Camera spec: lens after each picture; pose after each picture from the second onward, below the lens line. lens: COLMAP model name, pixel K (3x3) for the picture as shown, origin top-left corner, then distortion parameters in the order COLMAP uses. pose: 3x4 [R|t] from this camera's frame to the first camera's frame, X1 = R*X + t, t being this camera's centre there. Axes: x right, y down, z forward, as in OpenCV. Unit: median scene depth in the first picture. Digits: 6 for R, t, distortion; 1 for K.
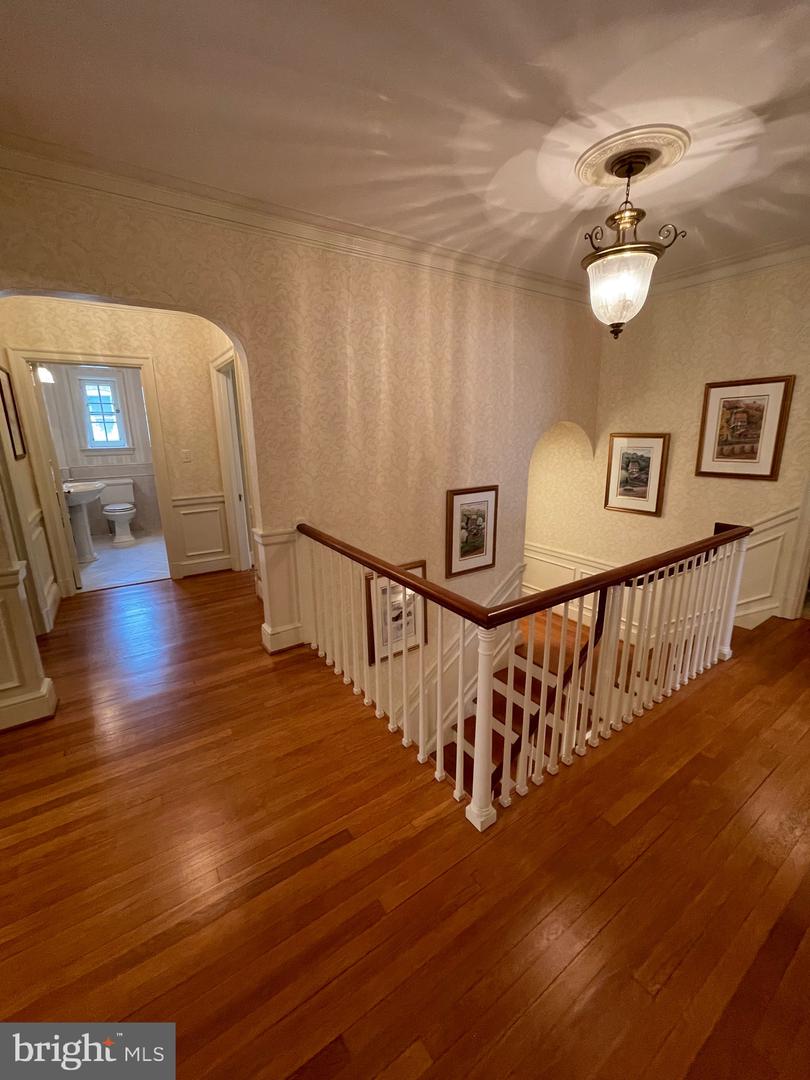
lens RADIAL K [[440.9, 0, 407.6], [0, 440.9, 535.1], [0, 0, 1]] dist [-0.000870, 0.001686]
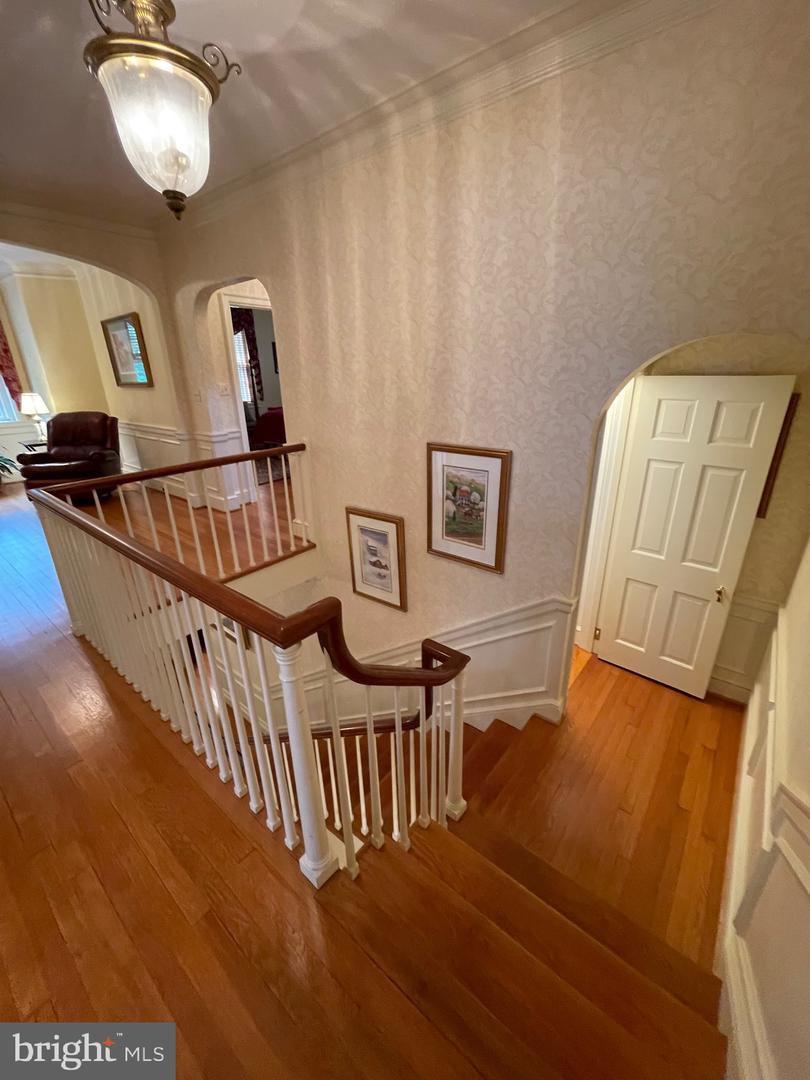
lens RADIAL K [[440.9, 0, 403.7], [0, 440.9, 536.7], [0, 0, 1]] dist [-0.000870, 0.001686]
pose [[0.277972, 0.346848, -0.895783, 0.880951], [-0.216214, 0.931198, 0.293466, -0.174234], [0.935940, 0.112105, 0.333840, 0.761326]]
